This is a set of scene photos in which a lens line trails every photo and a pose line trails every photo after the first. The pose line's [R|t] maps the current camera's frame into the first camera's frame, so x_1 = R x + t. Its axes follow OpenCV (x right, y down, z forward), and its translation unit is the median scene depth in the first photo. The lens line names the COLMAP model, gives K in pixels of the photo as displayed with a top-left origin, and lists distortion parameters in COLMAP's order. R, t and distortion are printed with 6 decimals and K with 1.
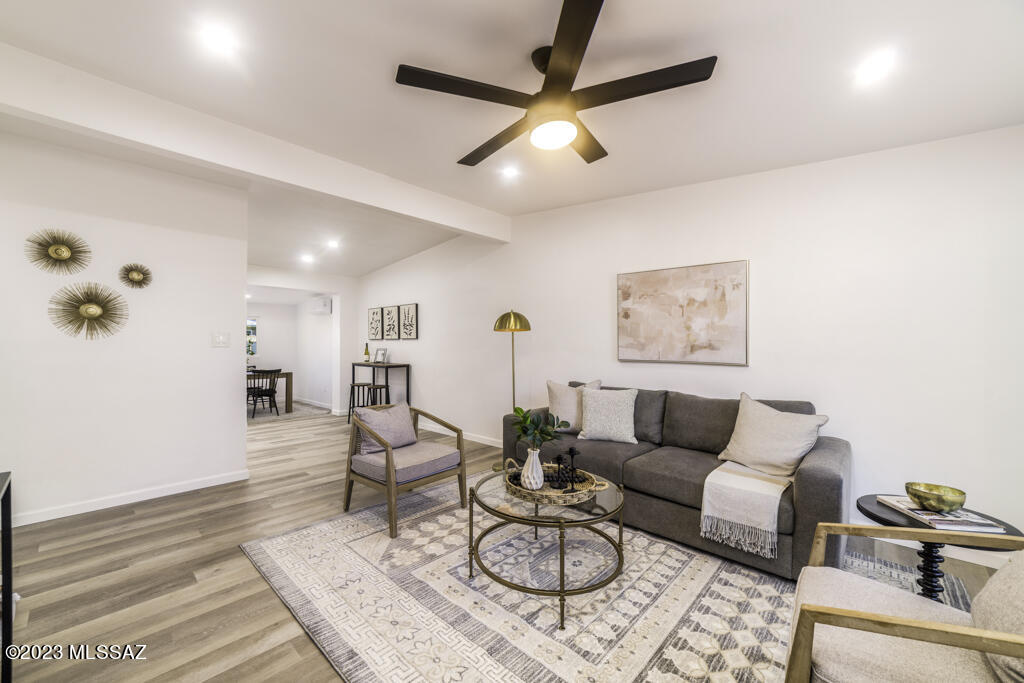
lens RADIAL K [[401.8, 0, 512.0], [0, 401.8, 341.5], [0, 0, 1]] dist [0.000840, 0.000168]
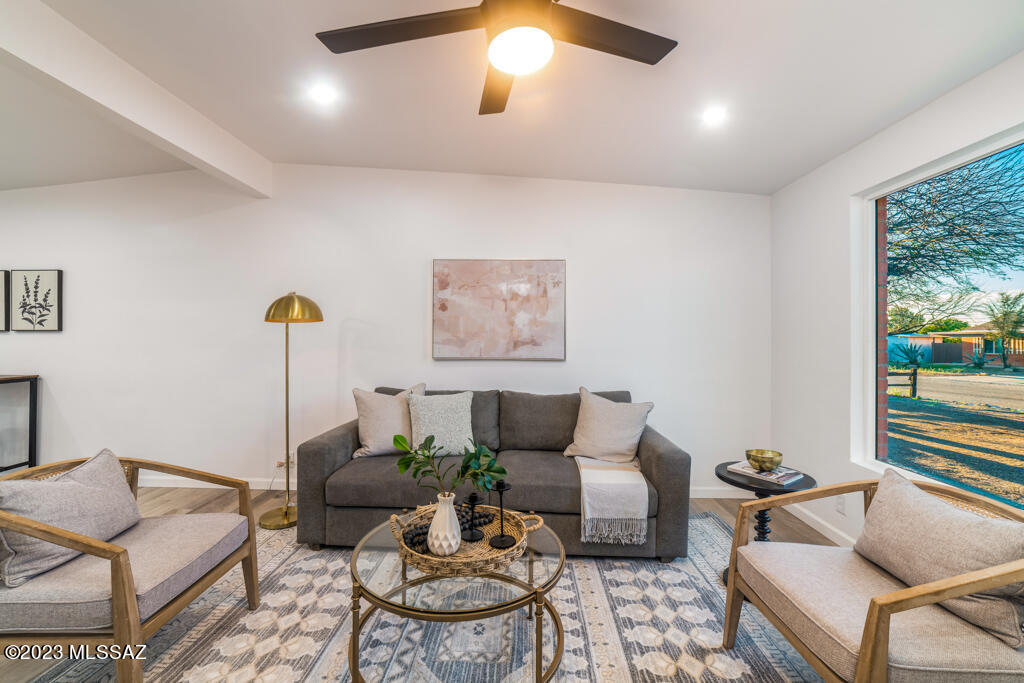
lens RADIAL K [[412.5, 0, 508.8], [0, 412.5, 333.1], [0, 0, 1]] dist [-0.007707, 0.000521]
pose [[0.771354, 0.008936, 0.636344, -0.203129], [-0.003576, 0.999946, -0.009708, -0.000443], [-0.636396, 0.005213, 0.771345, 0.249357]]
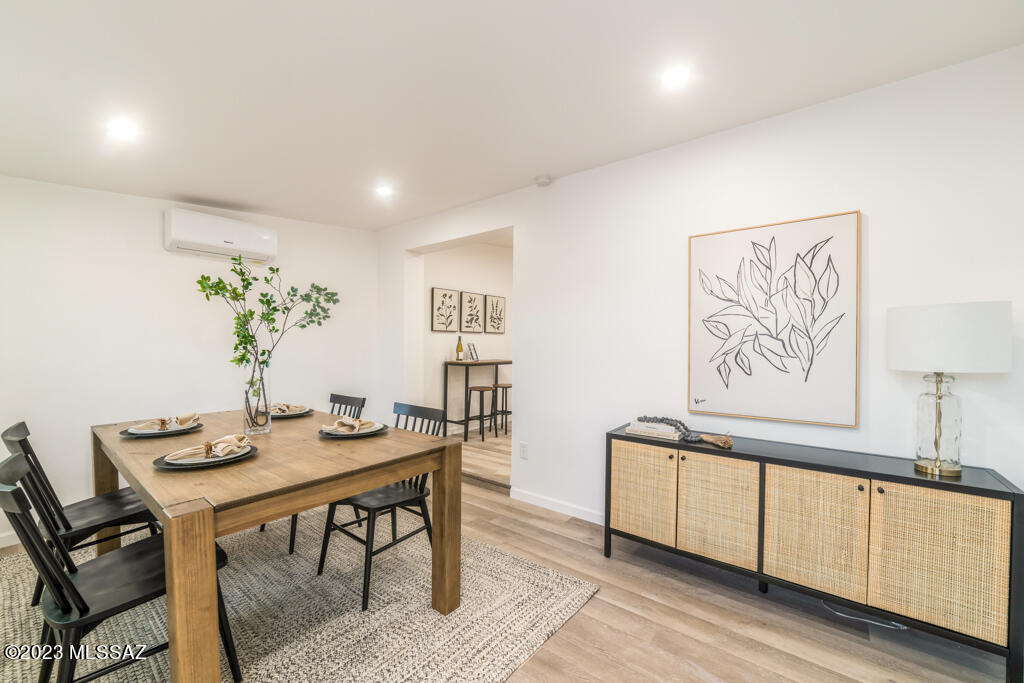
lens RADIAL K [[401.8, 0, 512.0], [0, 401.8, 341.5], [0, 0, 1]] dist [0.000840, 0.000168]
pose [[-0.079583, -0.000014, 0.996828, -2.223838], [-0.016349, 0.999866, -0.001292, 0.027163], [-0.996694, -0.016400, -0.079573, 1.900354]]
